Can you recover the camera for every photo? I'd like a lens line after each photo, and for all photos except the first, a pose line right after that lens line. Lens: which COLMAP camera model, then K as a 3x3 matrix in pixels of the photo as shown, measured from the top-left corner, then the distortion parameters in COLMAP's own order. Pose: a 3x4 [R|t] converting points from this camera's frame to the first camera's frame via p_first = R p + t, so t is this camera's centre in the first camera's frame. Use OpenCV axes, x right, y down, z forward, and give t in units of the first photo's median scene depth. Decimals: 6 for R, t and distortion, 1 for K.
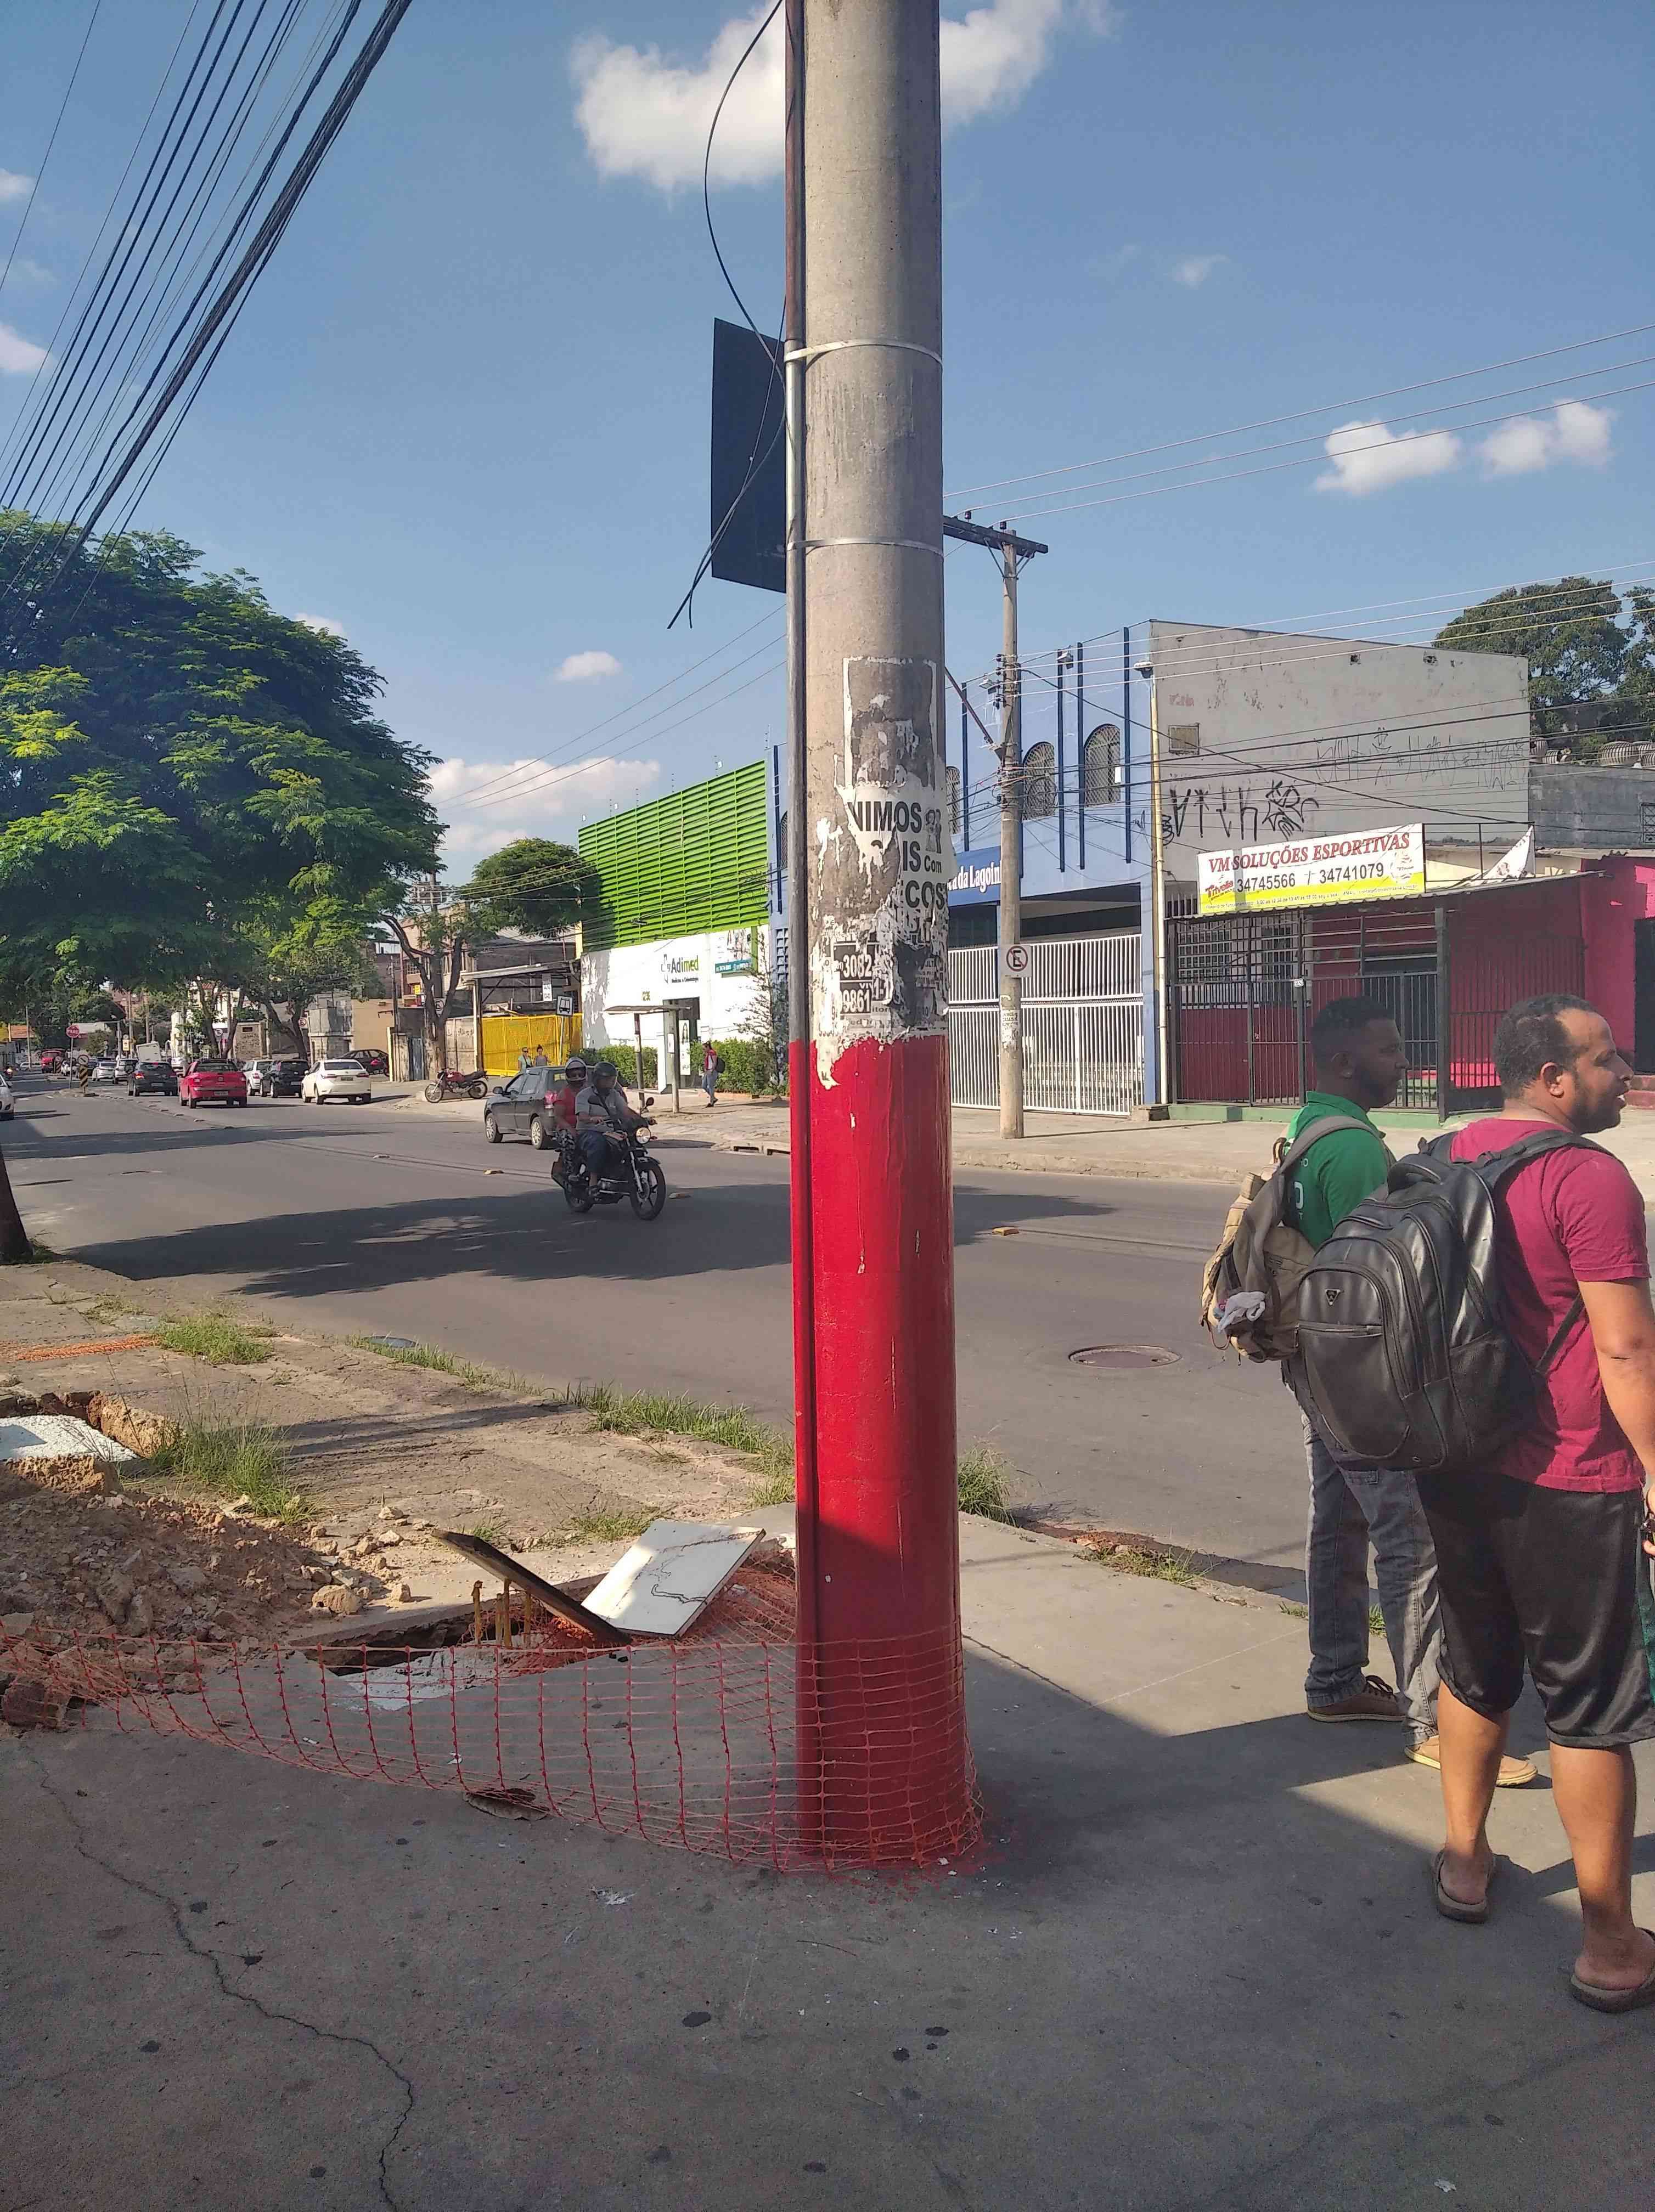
lens RADIAL K [[1678.6, 0, 818.2], [0, 1678.6, 1117.7], [0, 0, 1]] dist [0.046598, -0.072955]
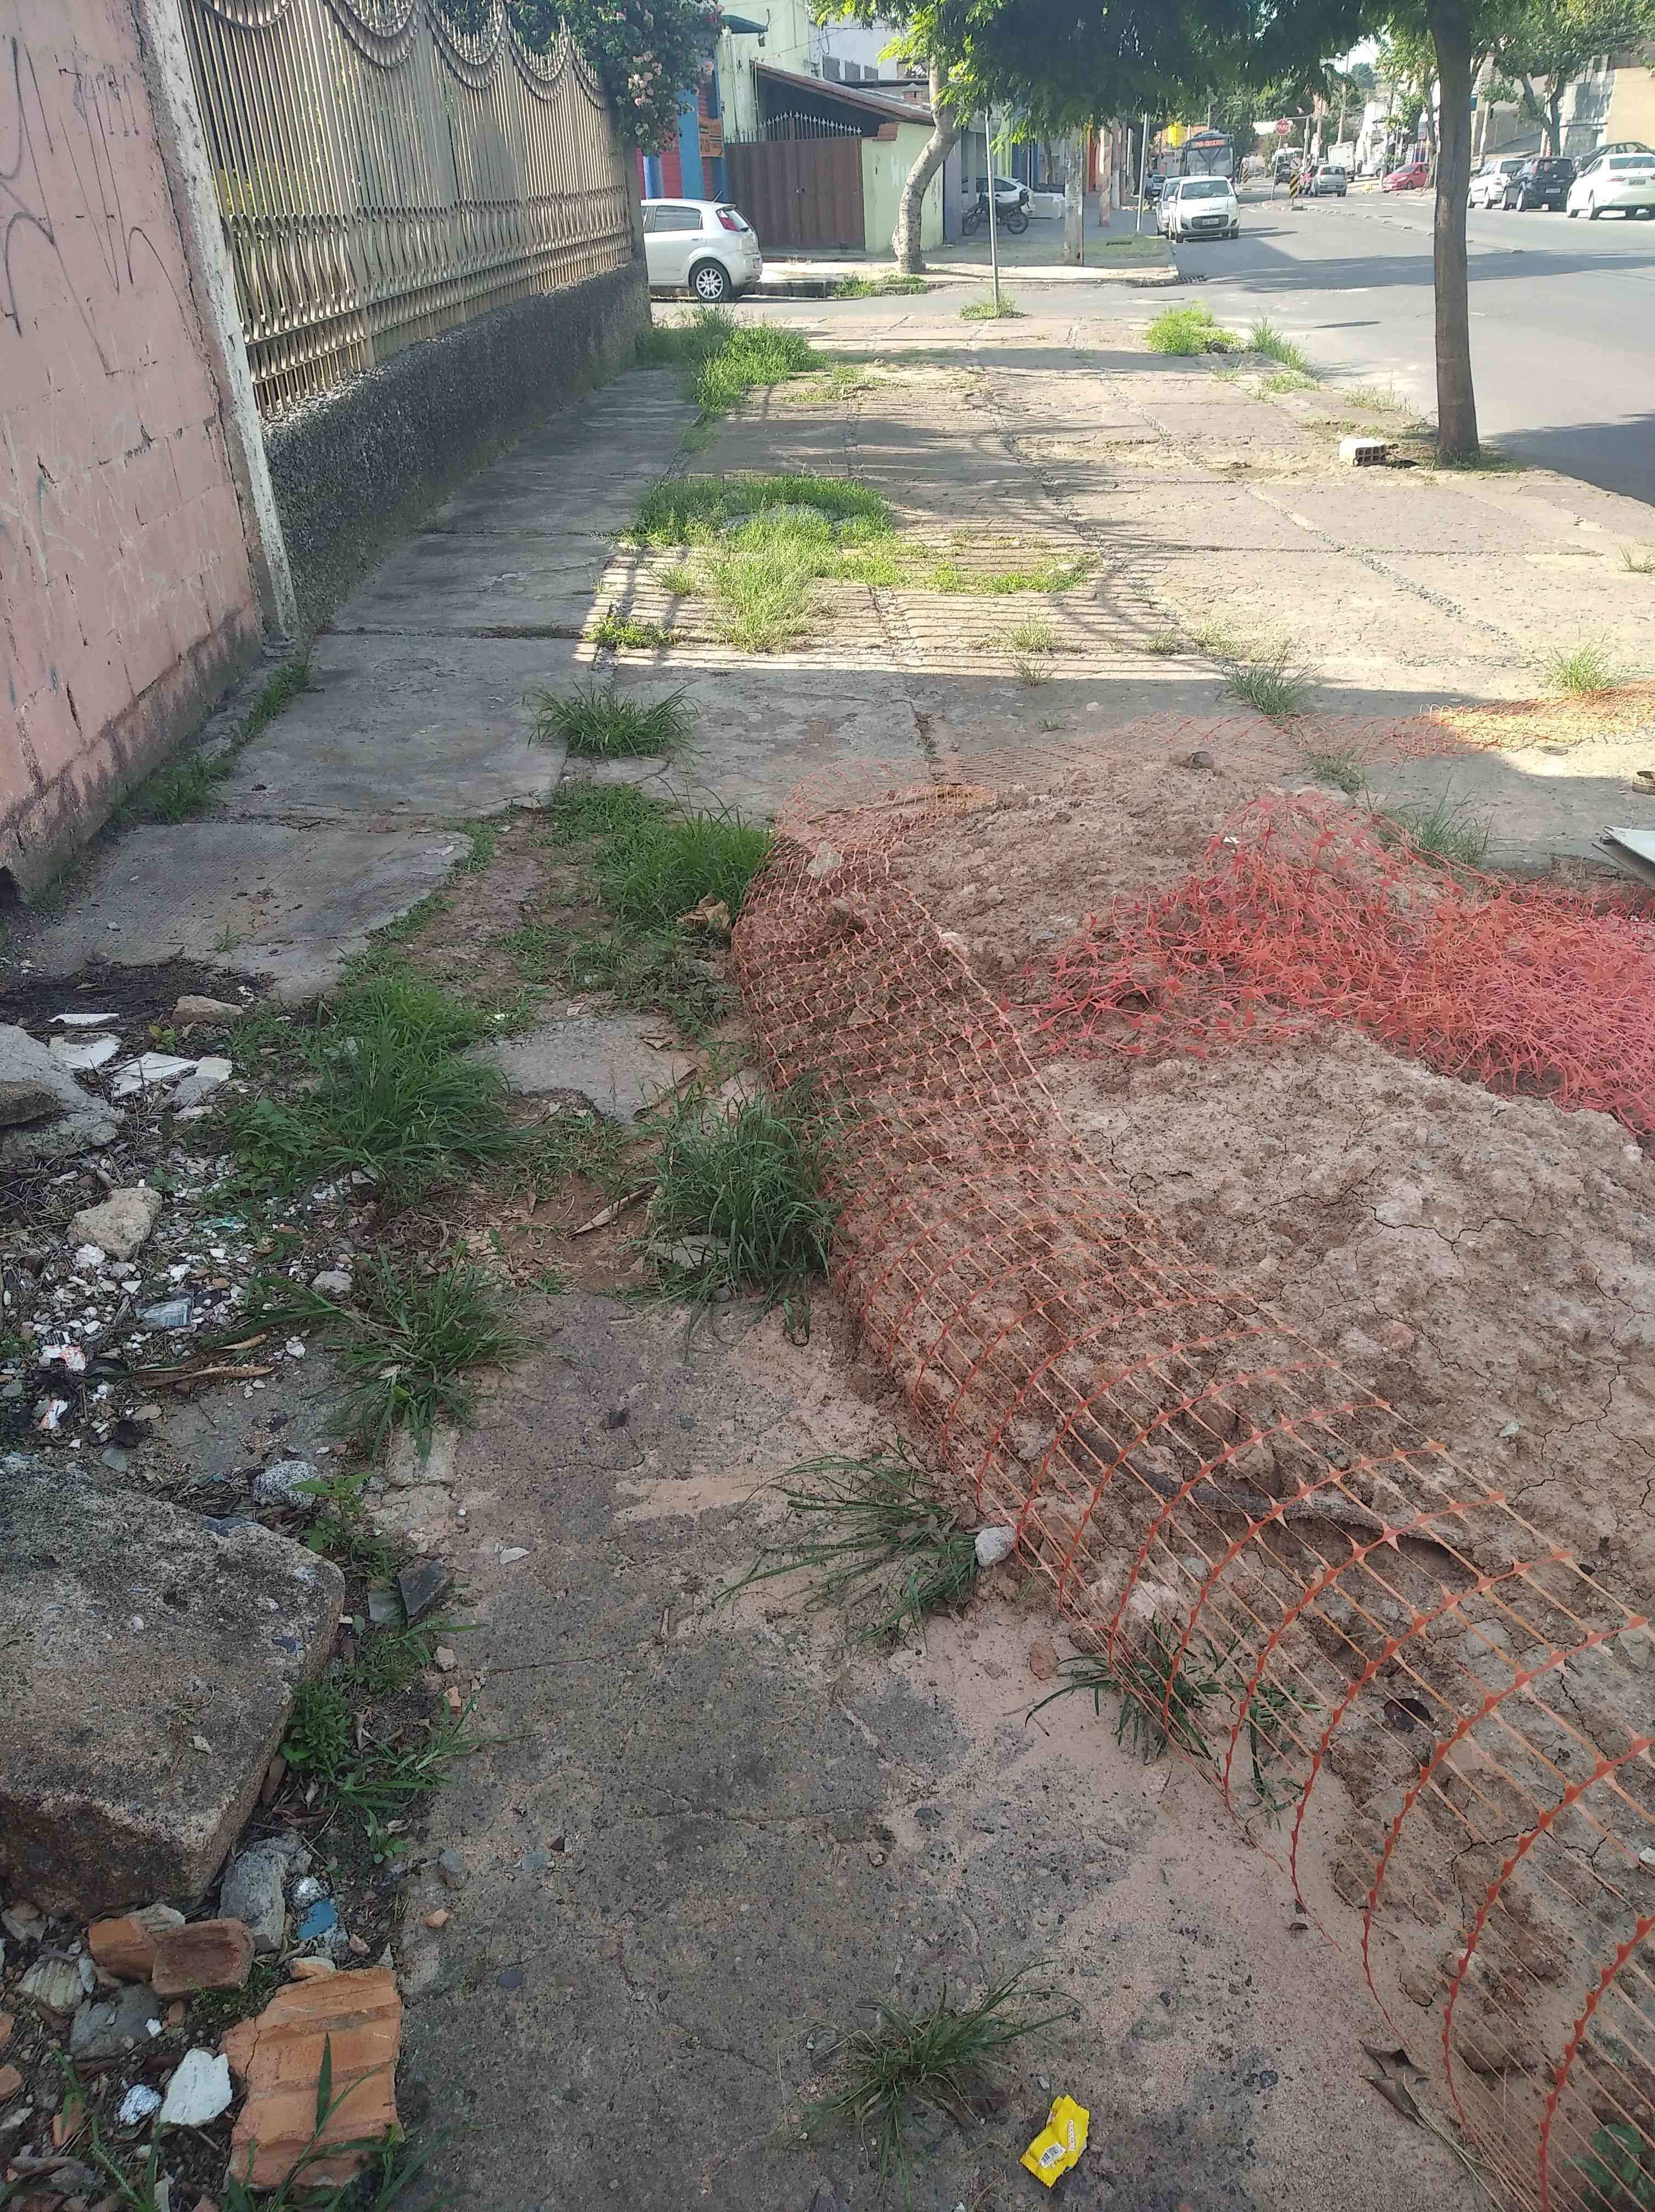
lens RADIAL K [[1678.6, 0, 904.4], [0, 1678.6, 1104.7], [0, 0, 1]] dist [0.046598, -0.072955]
pose [[0.832840, 0.256826, -0.490325, -0.070375], [-0.005214, 0.889441, 0.457021, 0.001210], [0.553489, -0.378069, 0.742101, 0.073362]]
